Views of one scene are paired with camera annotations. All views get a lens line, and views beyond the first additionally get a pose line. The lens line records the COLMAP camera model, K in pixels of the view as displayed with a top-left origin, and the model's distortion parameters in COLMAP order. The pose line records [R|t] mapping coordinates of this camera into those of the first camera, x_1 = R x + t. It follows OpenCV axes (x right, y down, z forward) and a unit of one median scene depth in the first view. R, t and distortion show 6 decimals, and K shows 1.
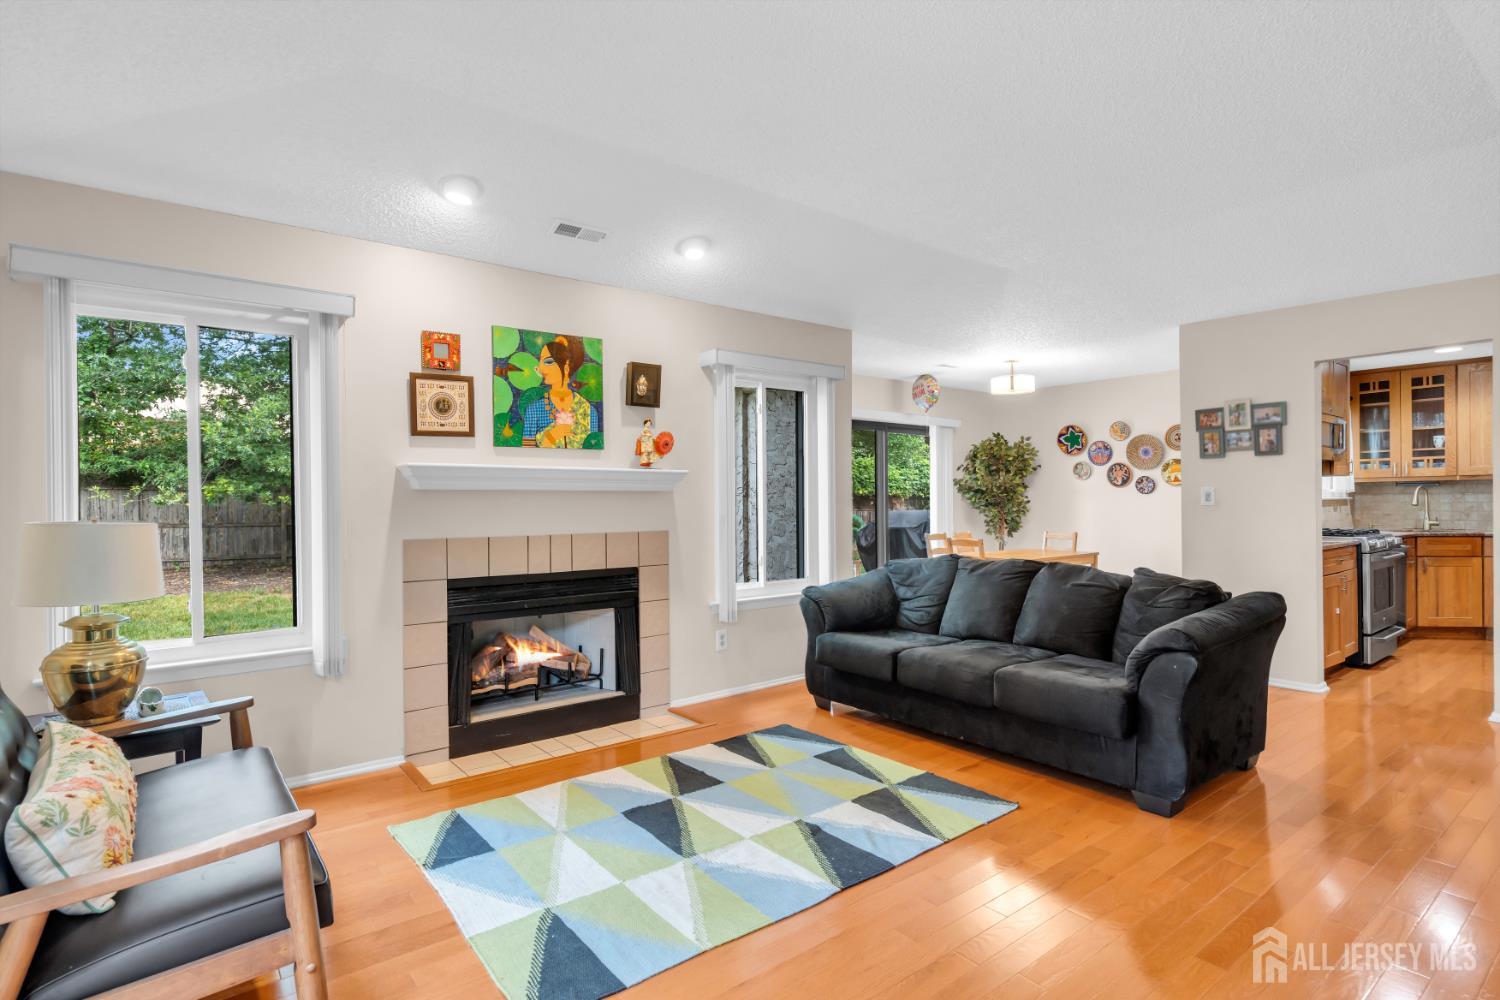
lens RADIAL K [[747.8, 0, 730.0], [0, 747.8, 502.9], [0, 0, 1]] dist [-0.005126, -0.000564]
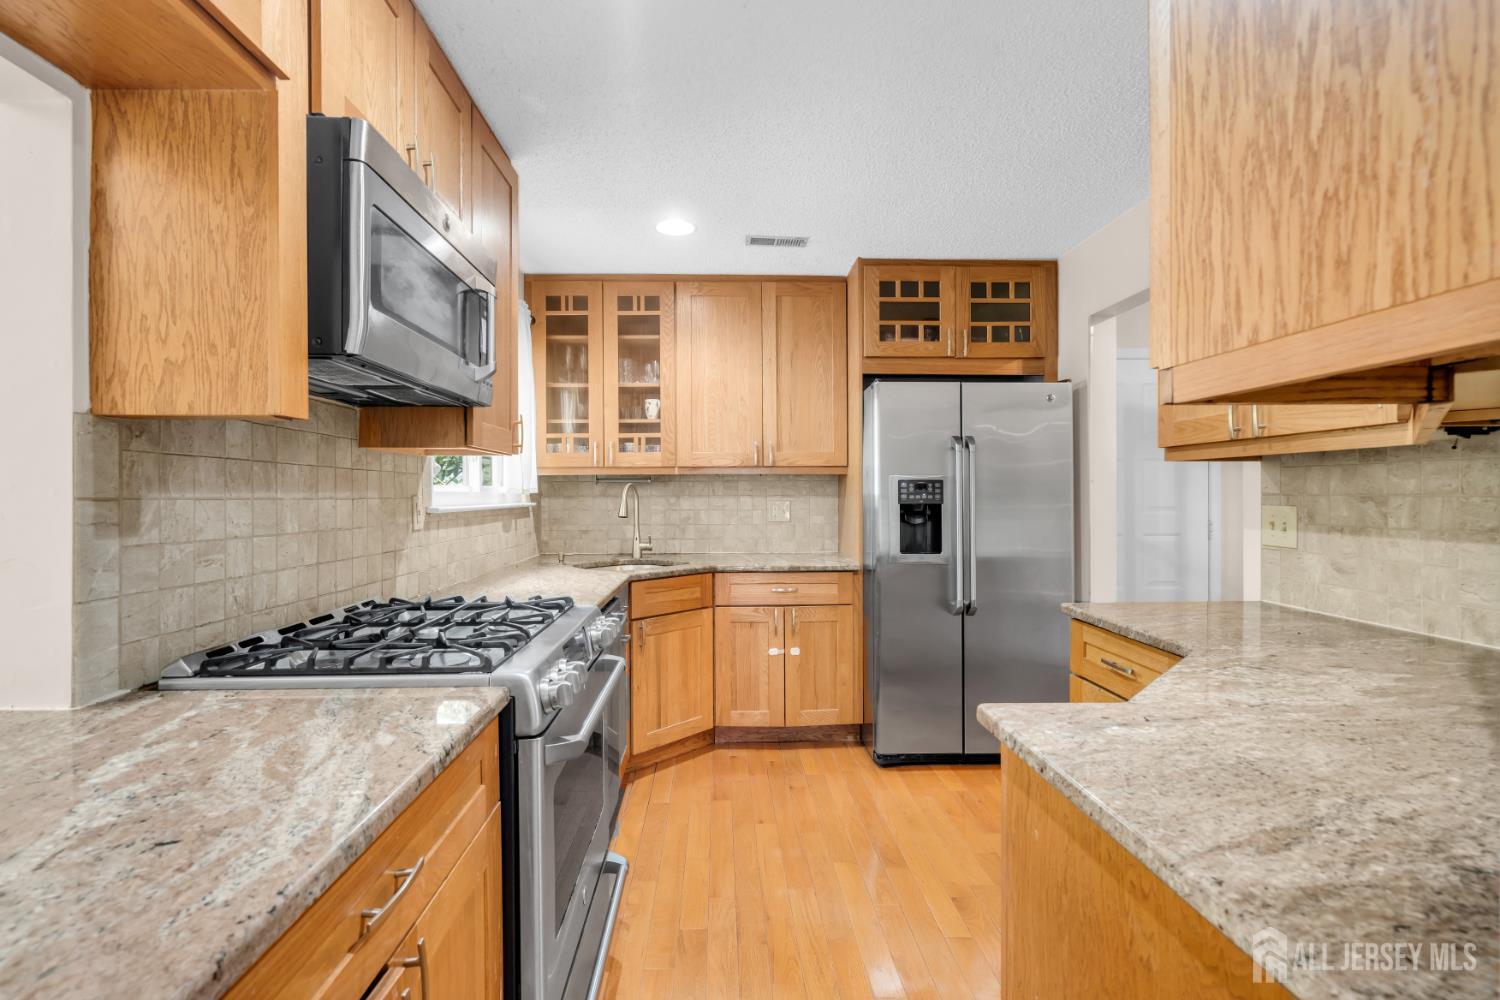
lens RADIAL K [[704.7, 0, 729.1], [0, 704.7, 497.1], [0, 0, 1]] dist [0.000808, 0.000055]
pose [[0.595803, 0.001737, 0.803129, 0.898864], [0.001790, 0.999992, -0.003490, -0.016965], [-0.803129, 0.003517, 0.595795, 1.029306]]
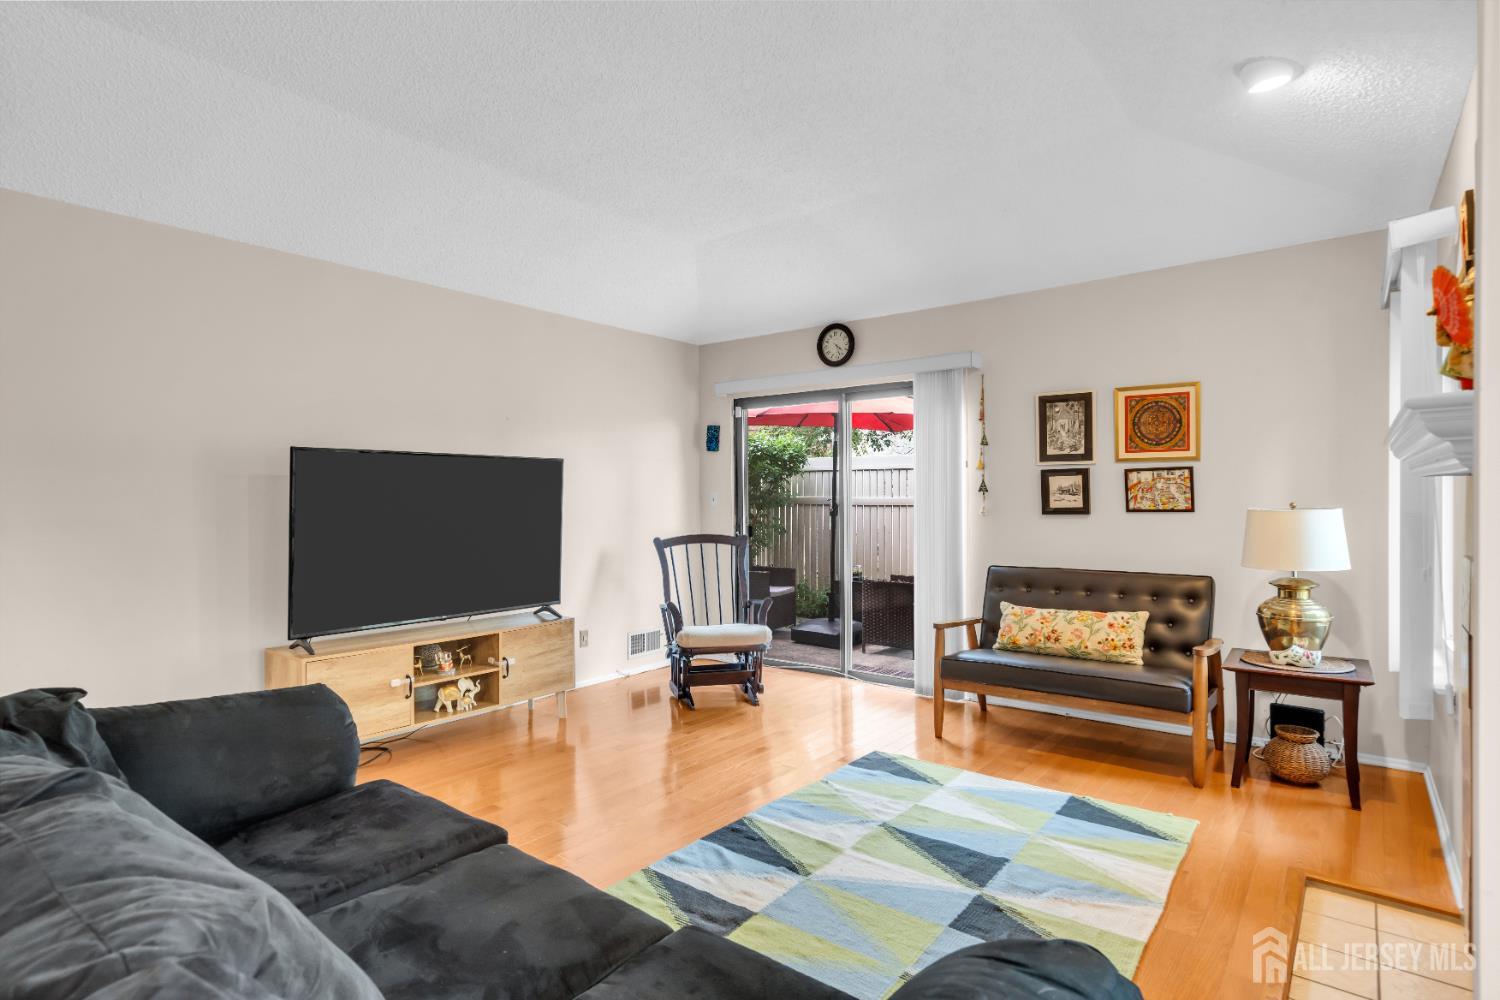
lens RADIAL K [[774.5, 0, 744.2], [0, 774.5, 497.9], [0, 0, 1]] dist [-0.000684, 0.000011]
pose [[-0.969219, 0.015029, -0.245741, 0.259936], [0.013058, 0.999868, 0.009648, -0.011152], [0.245853, 0.006142, -0.969288, 1.270522]]
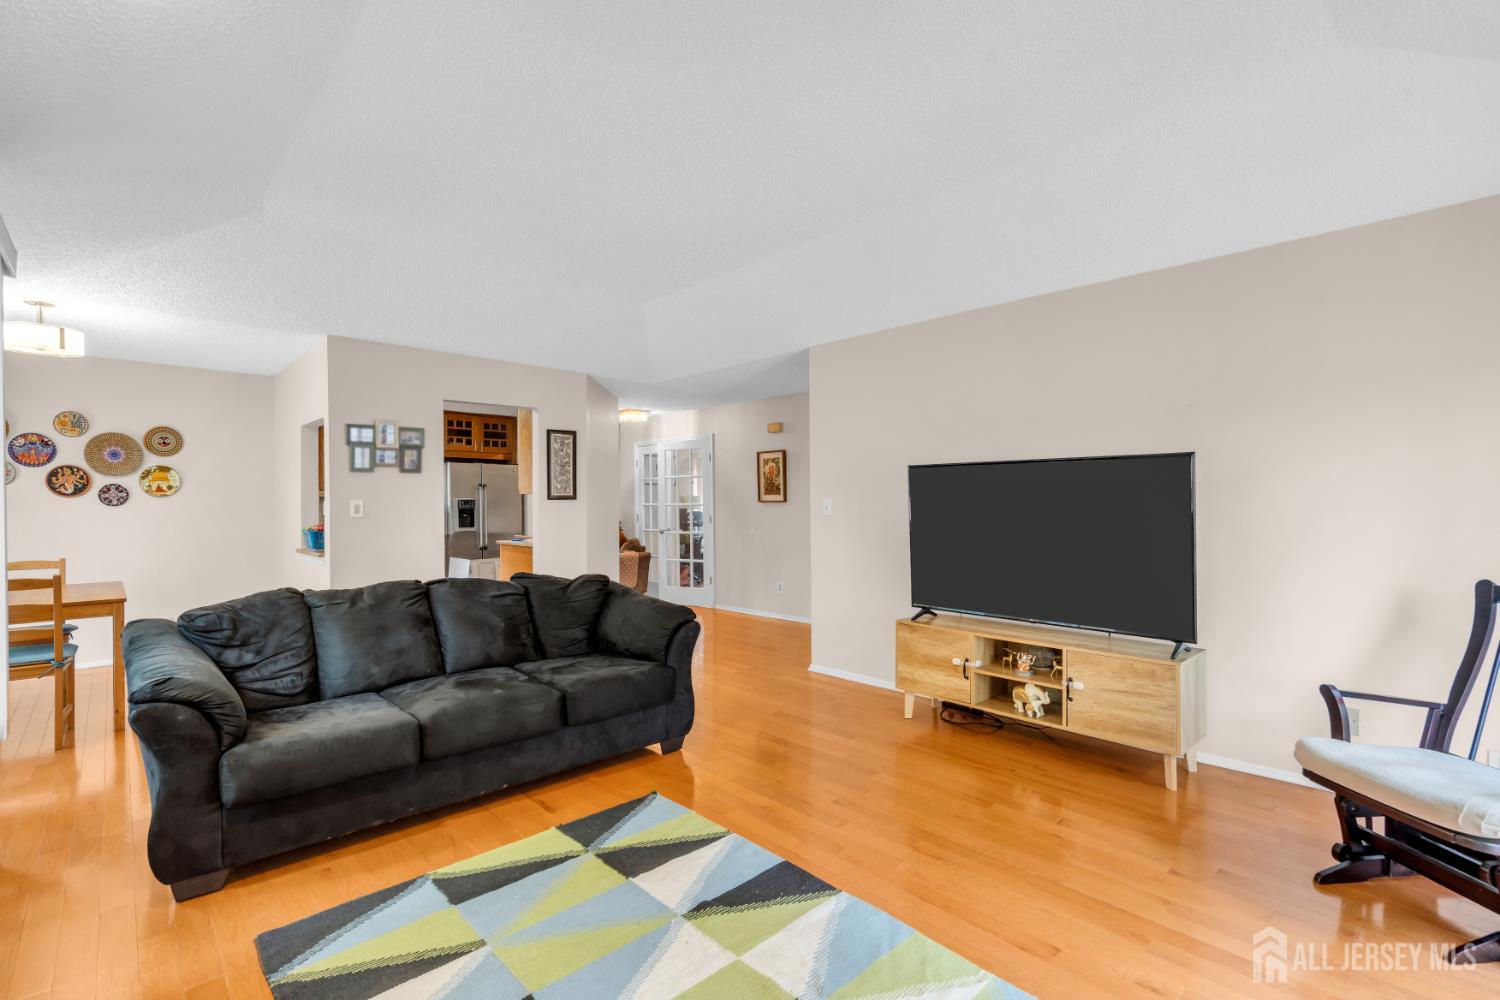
lens RADIAL K [[677.9, 0, 750.0], [0, 677.9, 500.0], [0, 0, 1]] dist [-0.000474, 0.000012]
pose [[-0.100929, 0.014220, 0.994792, -0.436958], [0.010300, 0.999859, -0.013247, -0.003081], [-0.994840, 0.008910, -0.101061, 0.688874]]
